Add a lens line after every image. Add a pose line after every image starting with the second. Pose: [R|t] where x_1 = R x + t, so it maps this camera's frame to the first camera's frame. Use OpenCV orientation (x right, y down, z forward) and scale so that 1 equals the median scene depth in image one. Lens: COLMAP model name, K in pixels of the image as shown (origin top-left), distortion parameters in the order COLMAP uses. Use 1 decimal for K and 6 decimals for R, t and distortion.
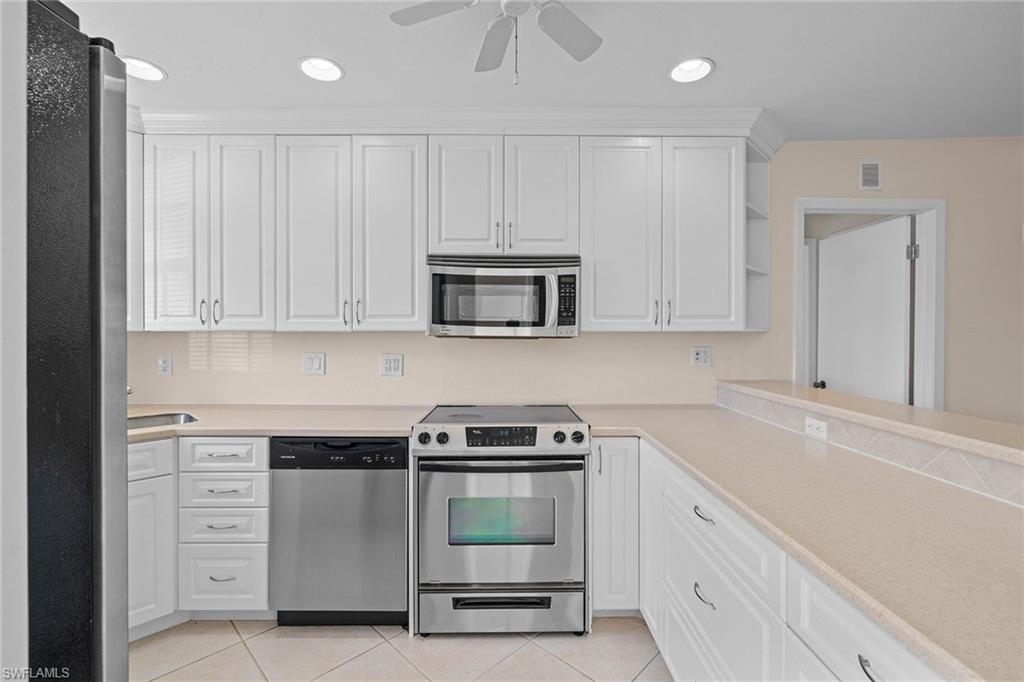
lens RADIAL K [[453.8, 0, 513.3], [0, 453.8, 336.9], [0, 0, 1]] dist [-0.002536, -0.000624]
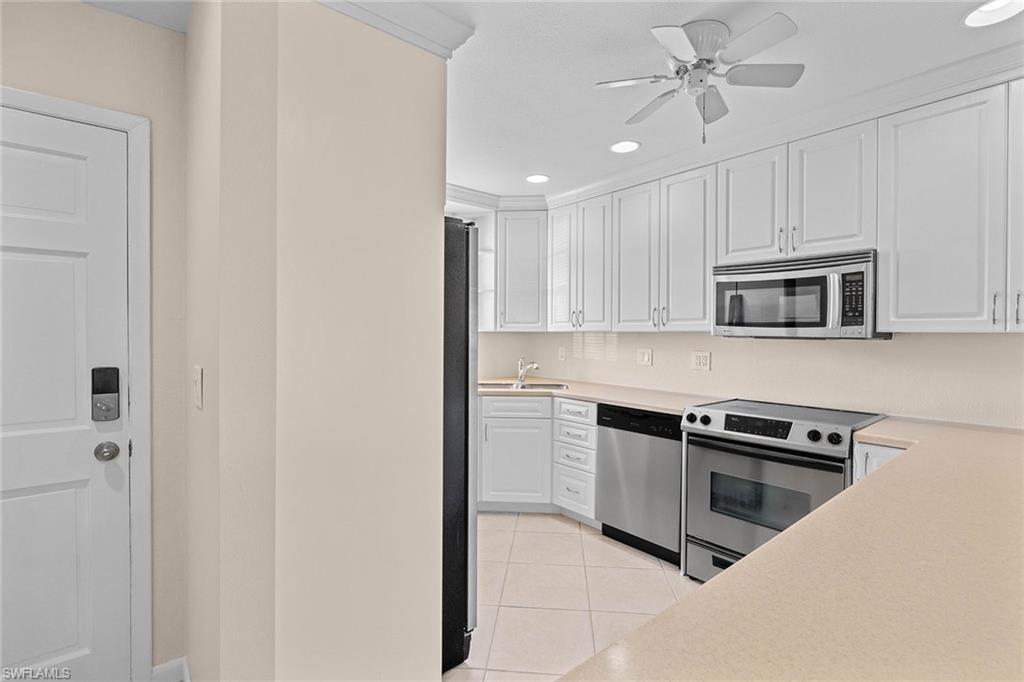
lens RADIAL K [[474.4, 0, 511.9], [0, 474.4, 338.2], [0, 0, 1]] dist [-0.003338, 0.000231]
pose [[0.633985, 0.010616, -0.773272, 0.432824], [-0.010093, 0.999934, 0.005453, 0.002474], [0.773279, 0.004348, 0.634051, -0.178853]]
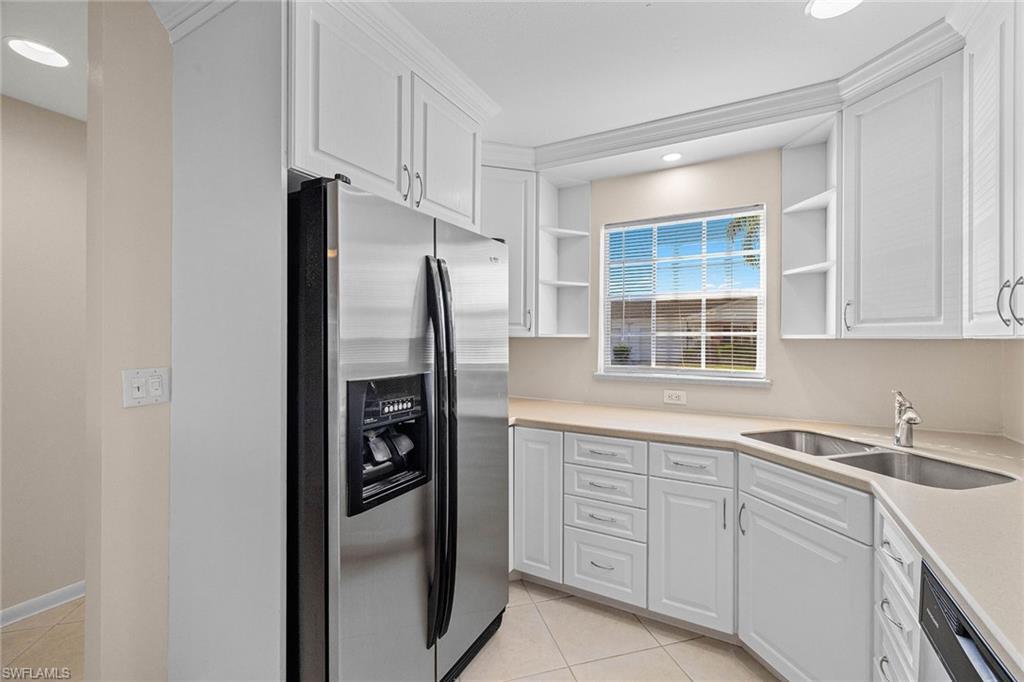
lens RADIAL K [[425.6, 0, 512.0], [0, 425.6, 341.0], [0, 0, 1]] dist [-0.001757, -0.000346]
pose [[-0.494850, 0.001946, -0.868976, 0.069077], [-0.011117, 0.999901, 0.008571, -0.007777], [0.868907, 0.013902, -0.494779, 0.750912]]
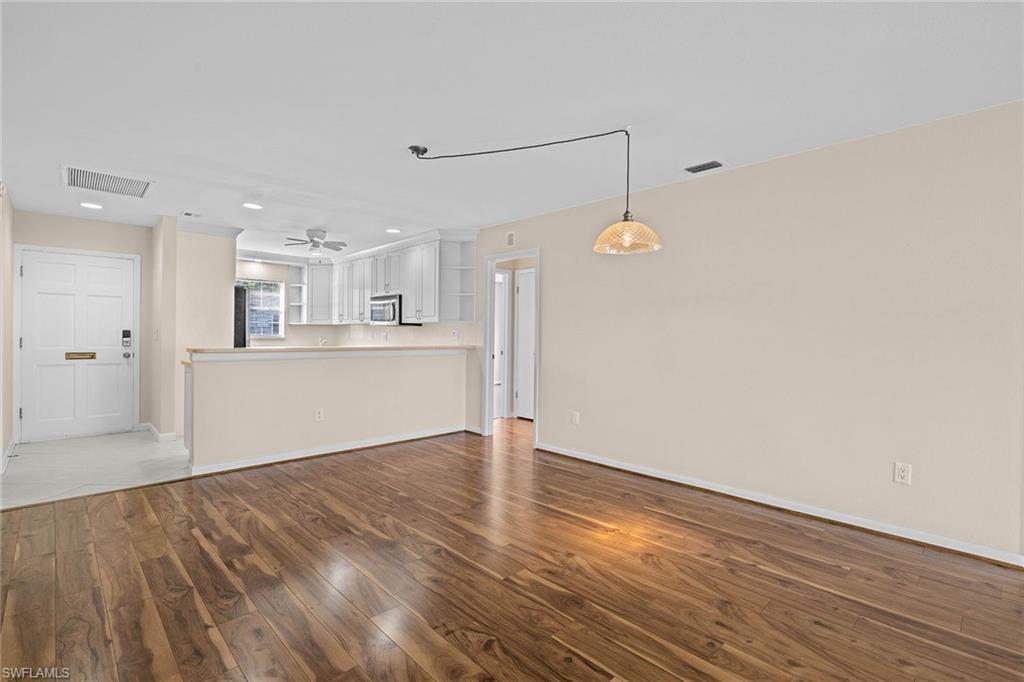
lens RADIAL K [[474.4, 0, 511.9], [0, 474.4, 338.2], [0, 0, 1]] dist [-0.003338, 0.000231]
pose [[0.684224, 0.010202, -0.729201, 2.703245], [-0.015585, 0.999878, -0.000635, 0.071441], [0.729105, 0.011799, 0.684300, -0.430679]]
